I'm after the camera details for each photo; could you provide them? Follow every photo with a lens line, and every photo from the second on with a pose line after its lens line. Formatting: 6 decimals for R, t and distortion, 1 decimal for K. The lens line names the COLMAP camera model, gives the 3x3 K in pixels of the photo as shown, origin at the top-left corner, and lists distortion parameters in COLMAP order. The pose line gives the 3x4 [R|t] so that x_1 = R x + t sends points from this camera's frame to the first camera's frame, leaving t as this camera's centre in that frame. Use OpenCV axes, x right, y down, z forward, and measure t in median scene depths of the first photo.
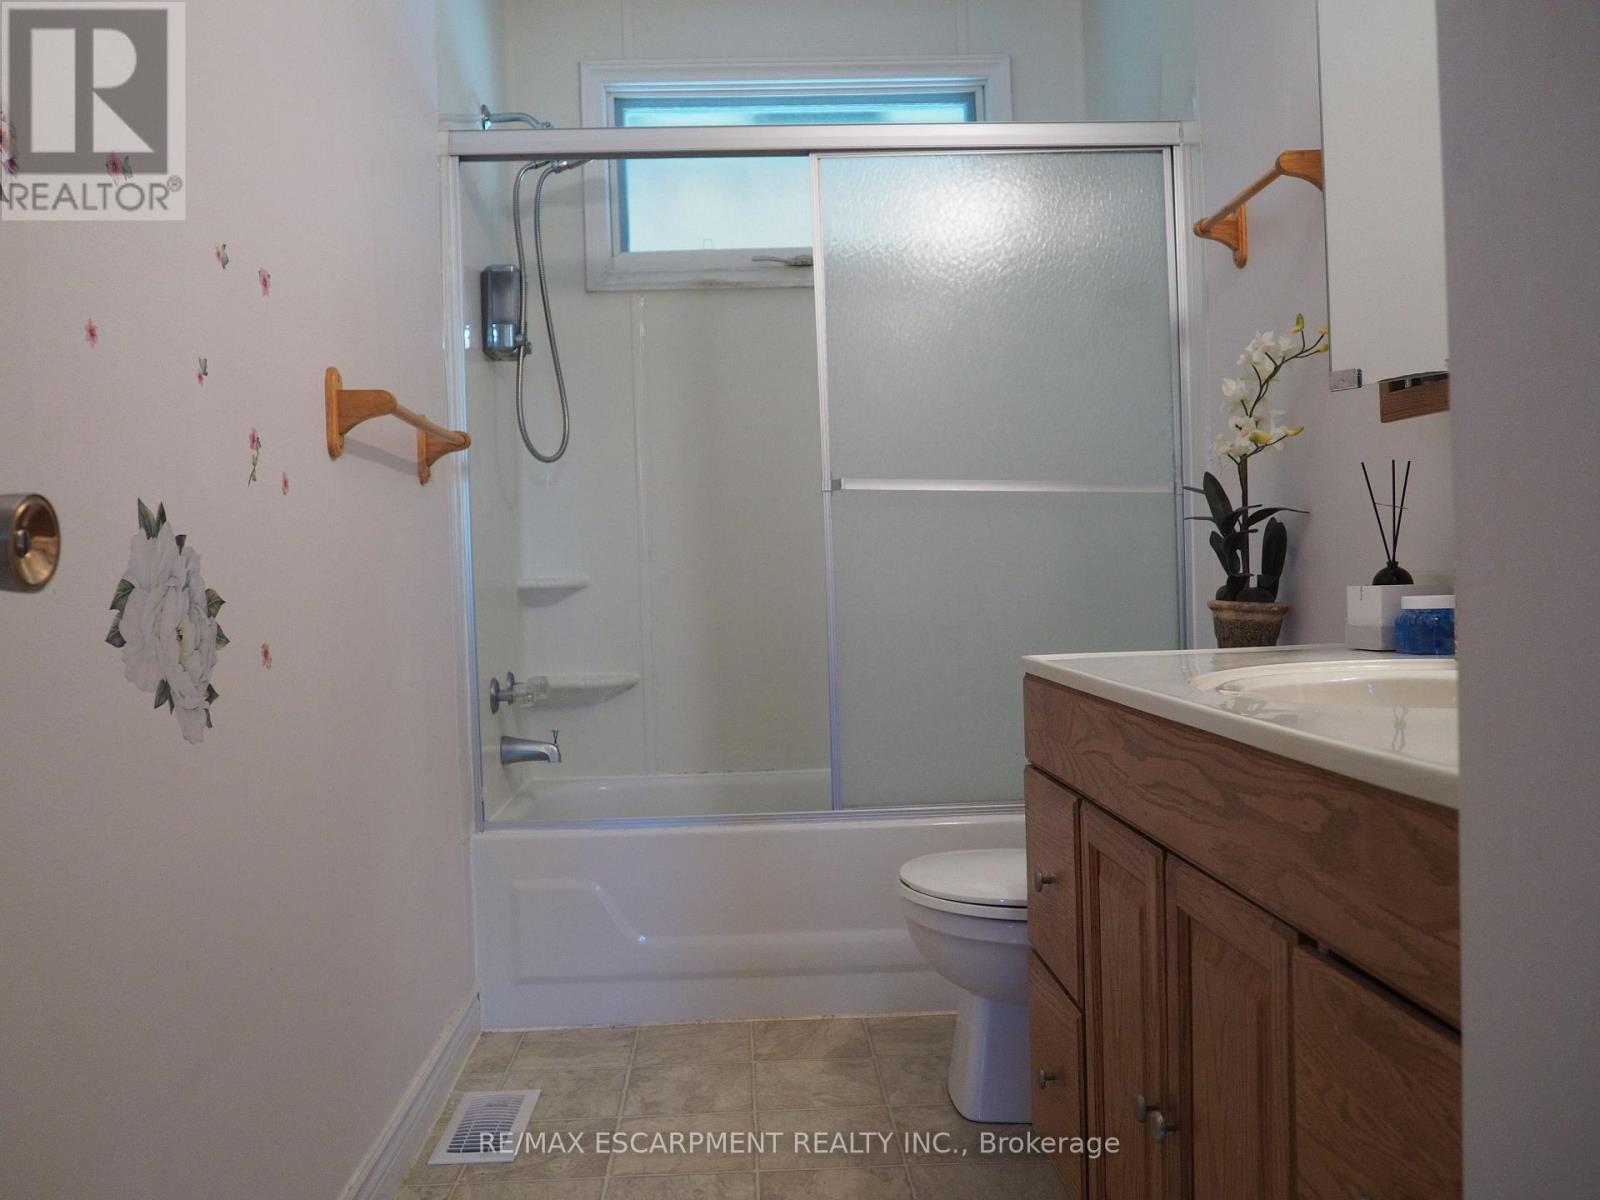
lens RADIAL K [[1330.8, 0, 787.6], [0, 1330.8, 599.0], [0, 0, 1]] dist [-0.057974, 0.024715]
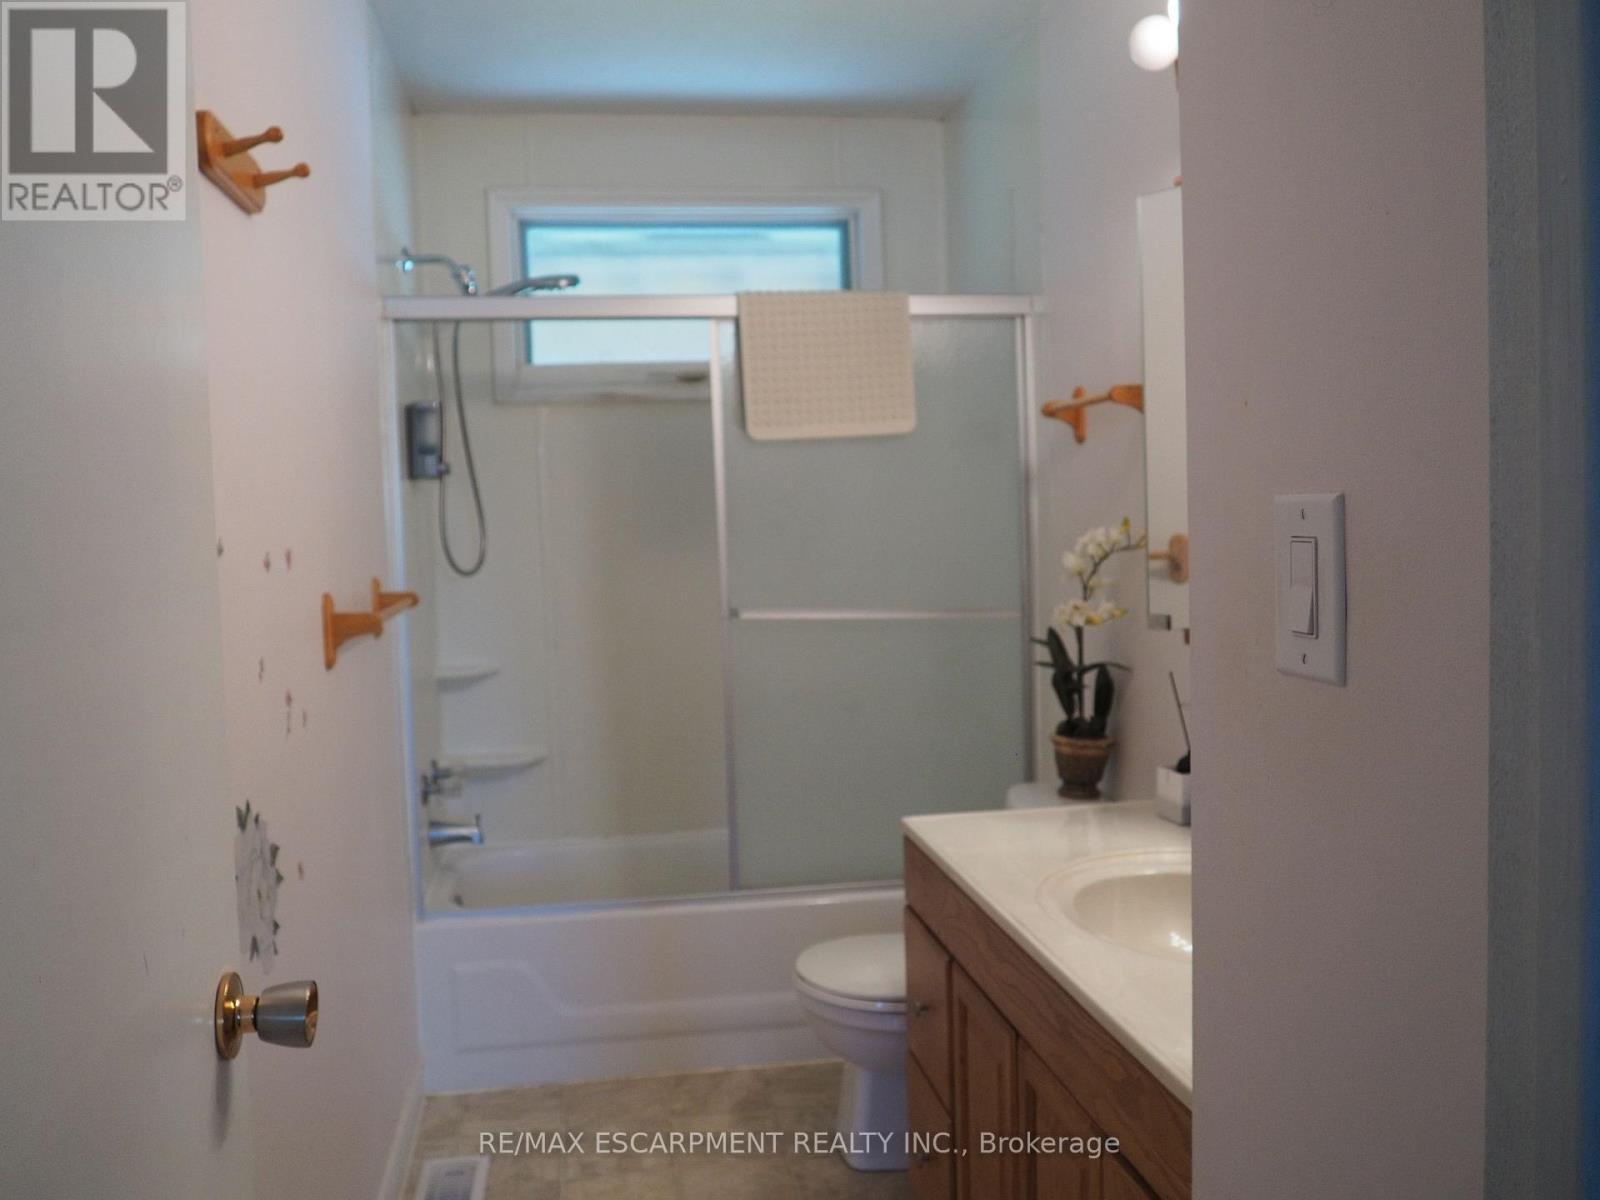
lens RADIAL K [[1330.8, 0, 782.9], [0, 1330.8, 603.4], [0, 0, 1]] dist [-0.057974, 0.024715]
pose [[0.994024, -0.007107, 0.108933, -0.053444], [0.002234, 0.998994, 0.044791, -0.168473], [-0.109142, -0.044280, 0.993039, -0.164034]]
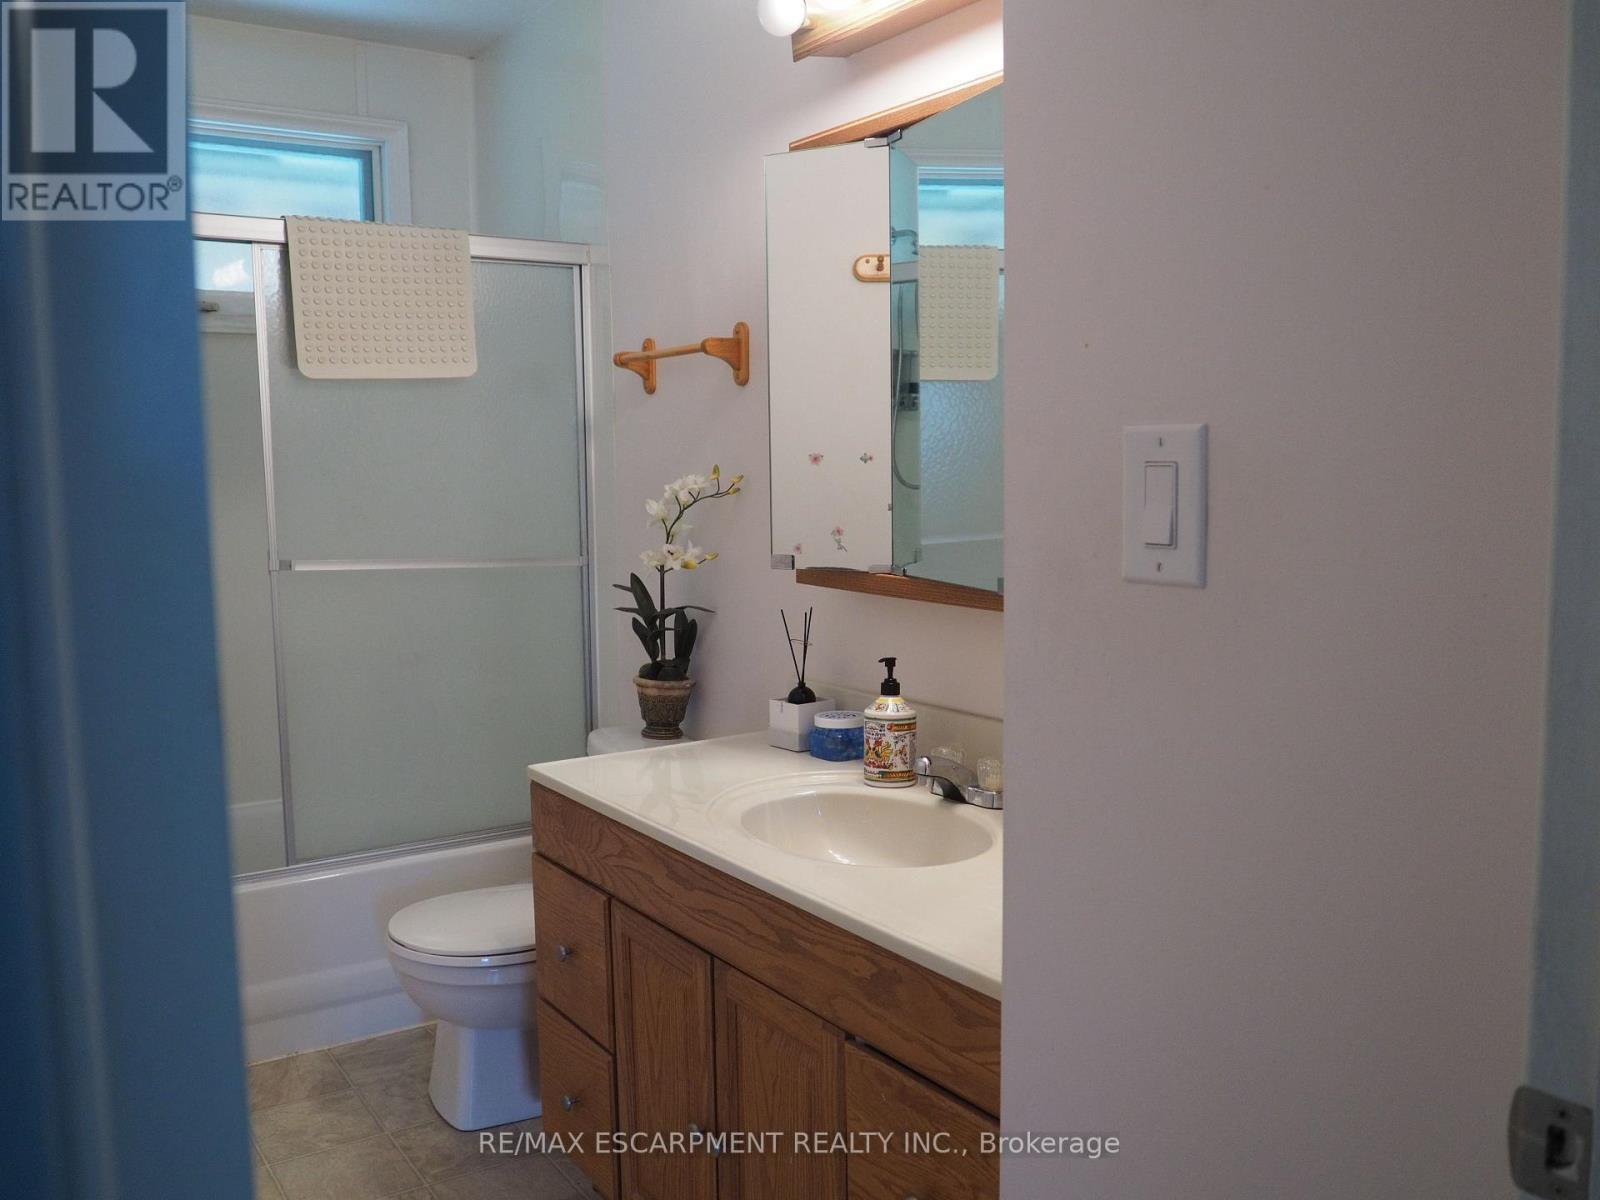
lens RADIAL K [[1330.8, 0, 779.0], [0, 1330.8, 610.2], [0, 0, 1]] dist [-0.057974, 0.024715]
pose [[0.855152, -0.037550, 0.517016, -0.199678], [-0.003439, 0.996940, 0.078094, -0.155250], [-0.518366, -0.068560, 0.852406, -0.117726]]
